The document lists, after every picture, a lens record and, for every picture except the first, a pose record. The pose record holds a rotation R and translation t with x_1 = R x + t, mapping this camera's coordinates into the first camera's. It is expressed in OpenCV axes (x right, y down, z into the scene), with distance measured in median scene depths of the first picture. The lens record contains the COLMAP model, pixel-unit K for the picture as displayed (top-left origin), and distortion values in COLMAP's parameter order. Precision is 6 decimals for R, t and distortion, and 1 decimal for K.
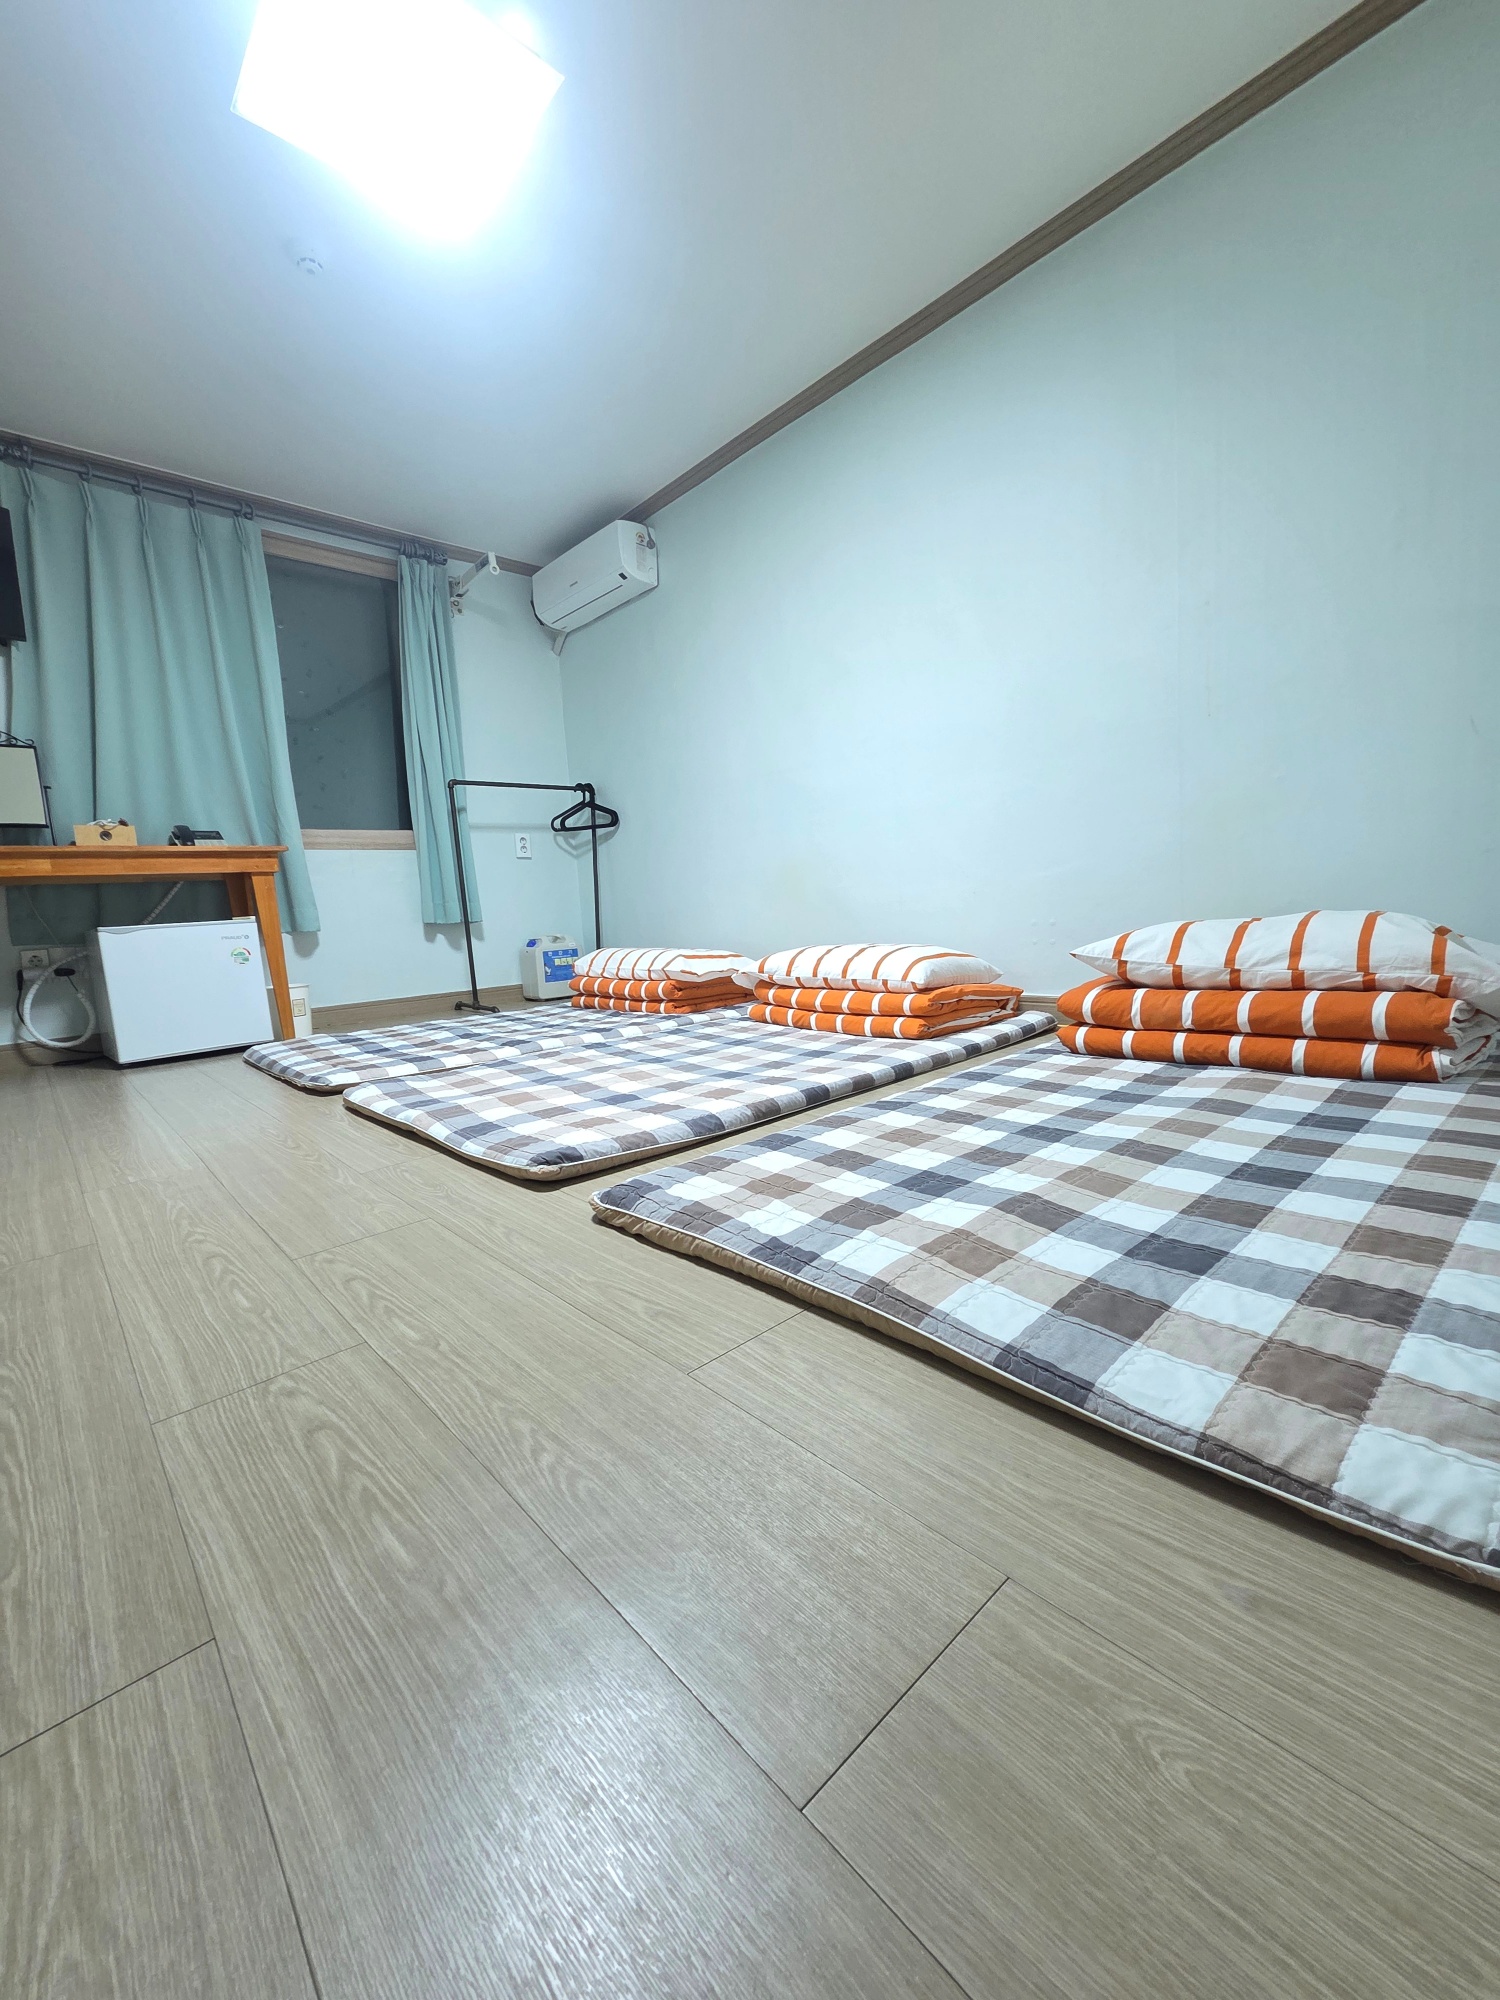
lens RADIAL K [[816.6, 0, 753.8], [0, 816.6, 994.9], [0, 0, 1]] dist [-0.000289, 0.000023]
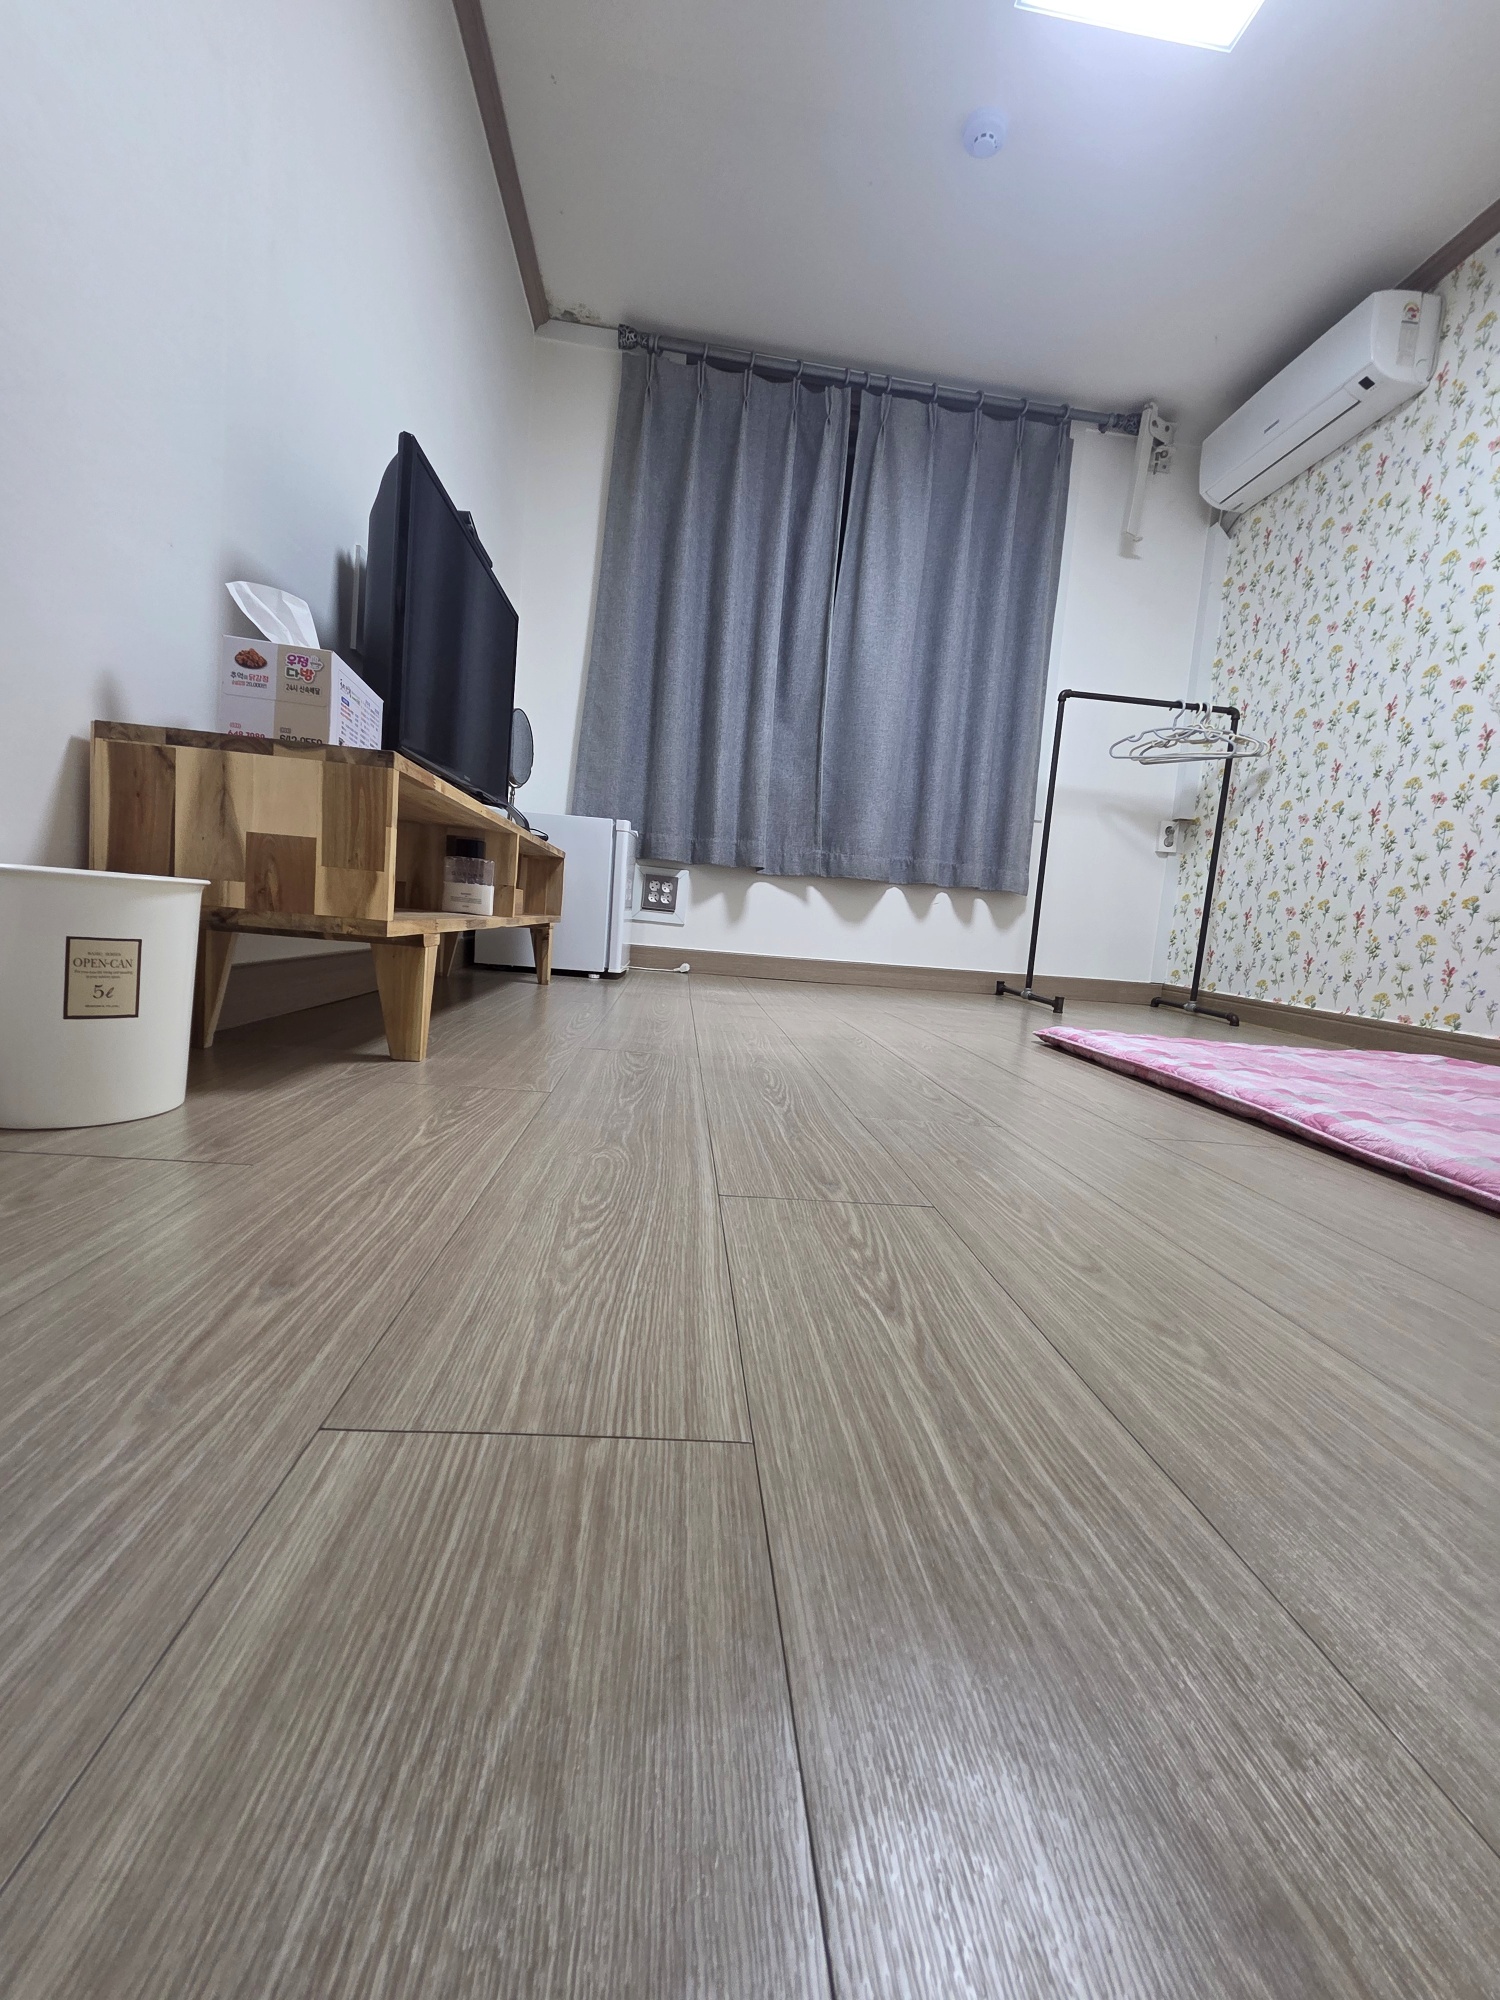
lens RADIAL K [[816.6, 0, 753.8], [0, 816.6, 994.9], [0, 0, 1]] dist [-0.000289, 0.000023]
pose [[0.801524, 0.158522, -0.576567, -0.087207], [-0.166851, 0.985213, 0.038926, 0.101851], [0.574212, 0.065000, 0.816122, 0.111905]]
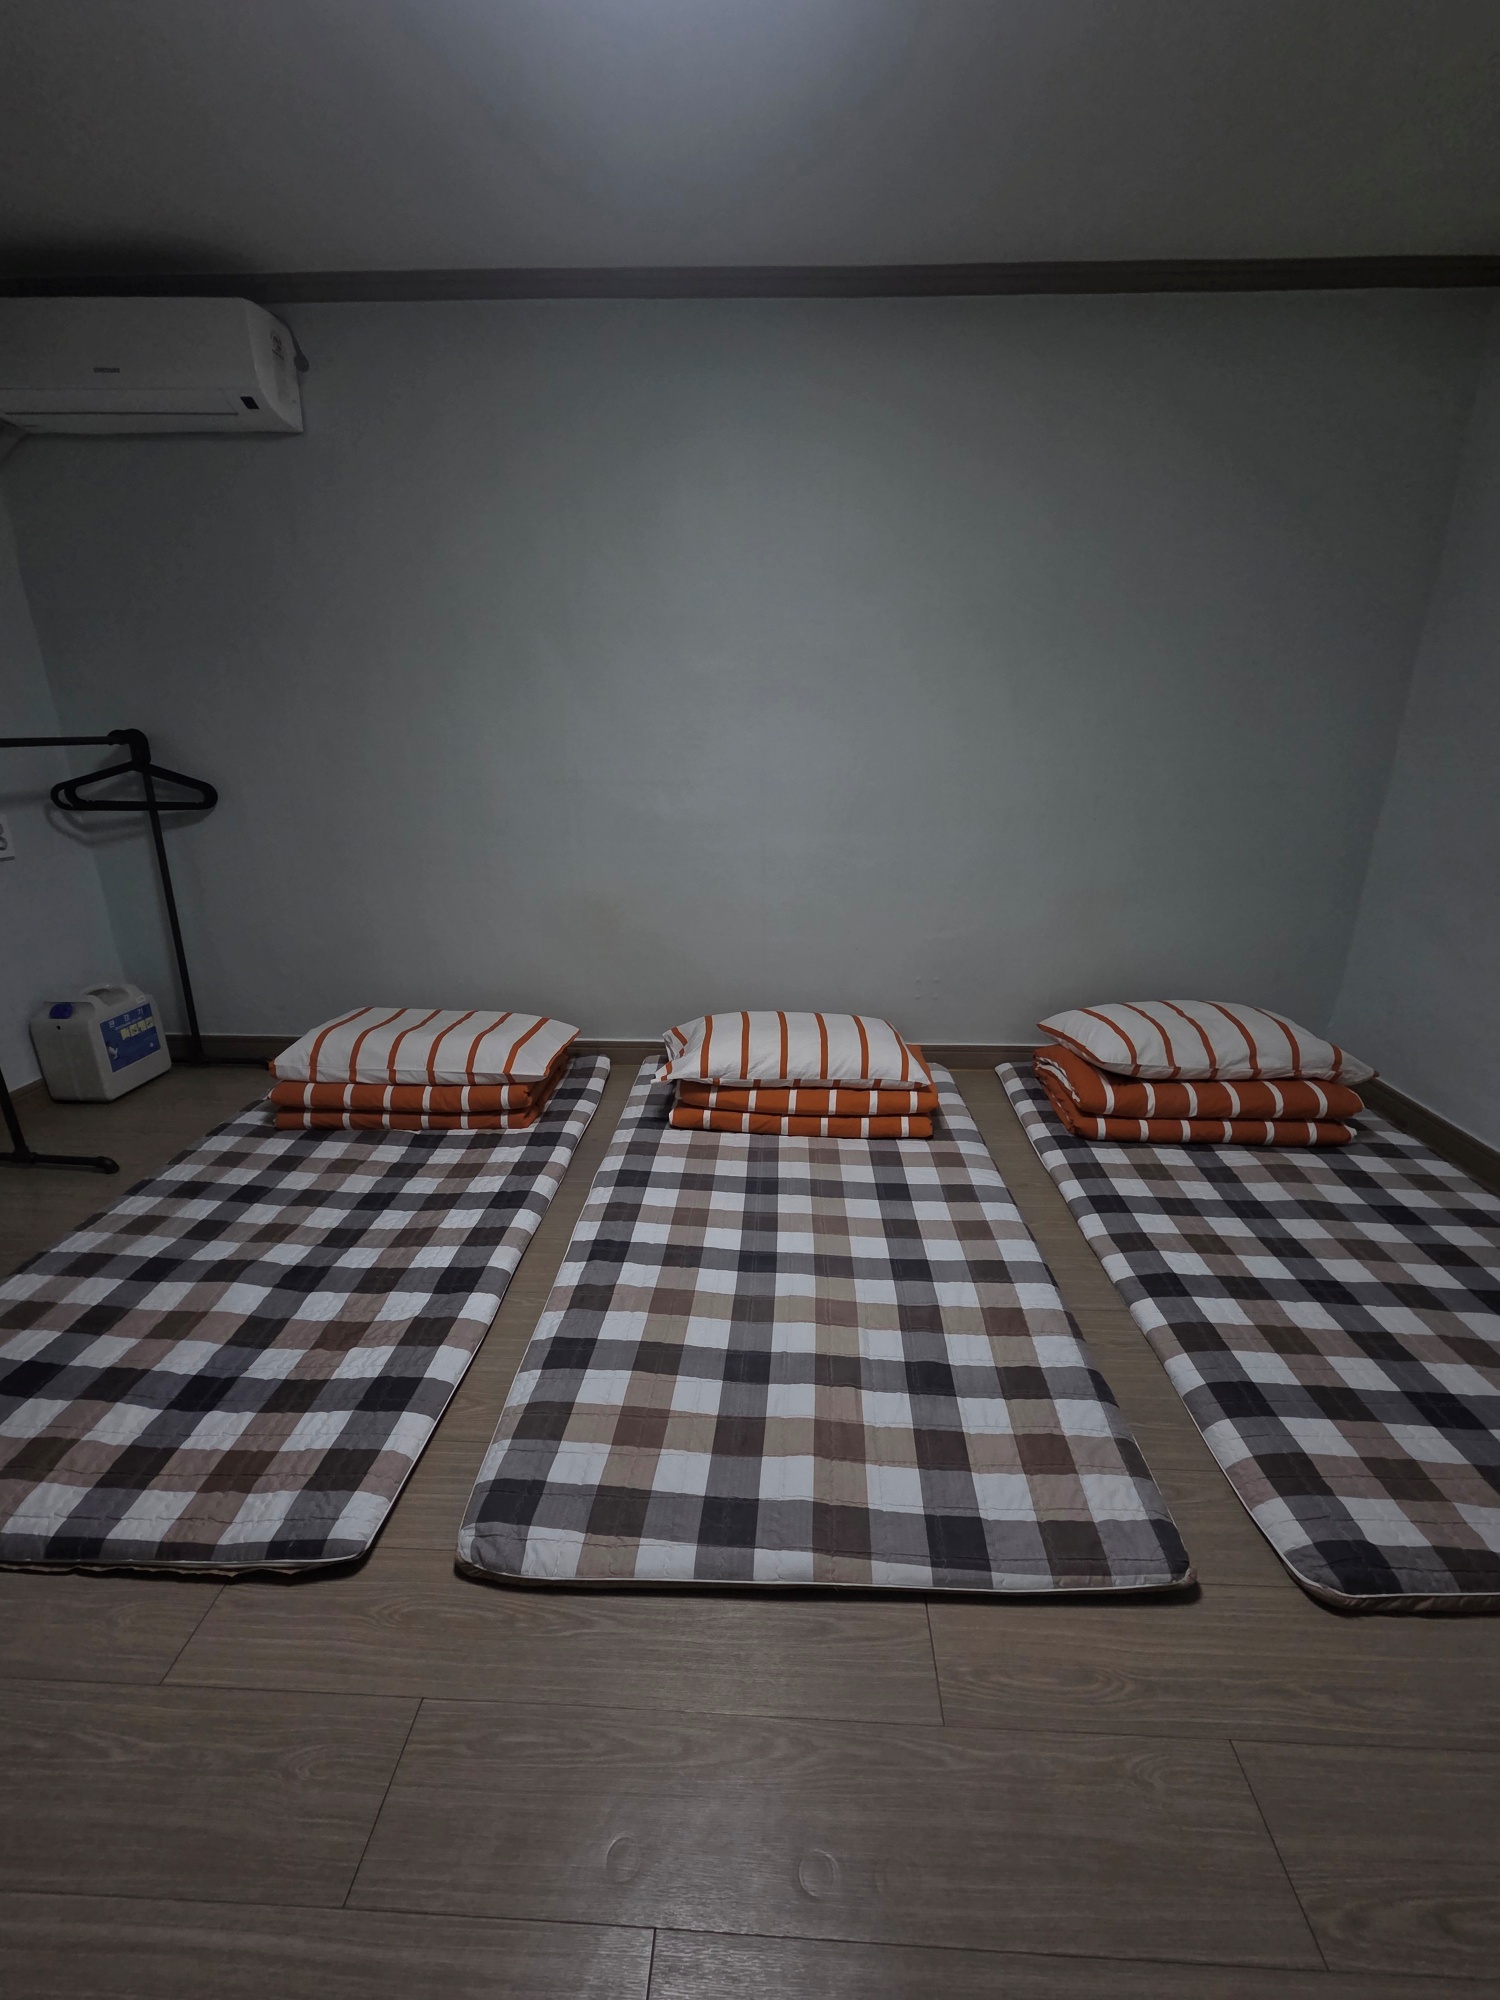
lens RADIAL K [[816.6, 0, 753.8], [0, 816.6, 994.9], [0, 0, 1]] dist [-0.000289, 0.000023]
pose [[0.701223, -0.176870, 0.690654, -0.387922], [0.037743, 0.976589, 0.211775, -0.213186], [-0.711942, -0.122434, 0.691483, 0.293547]]
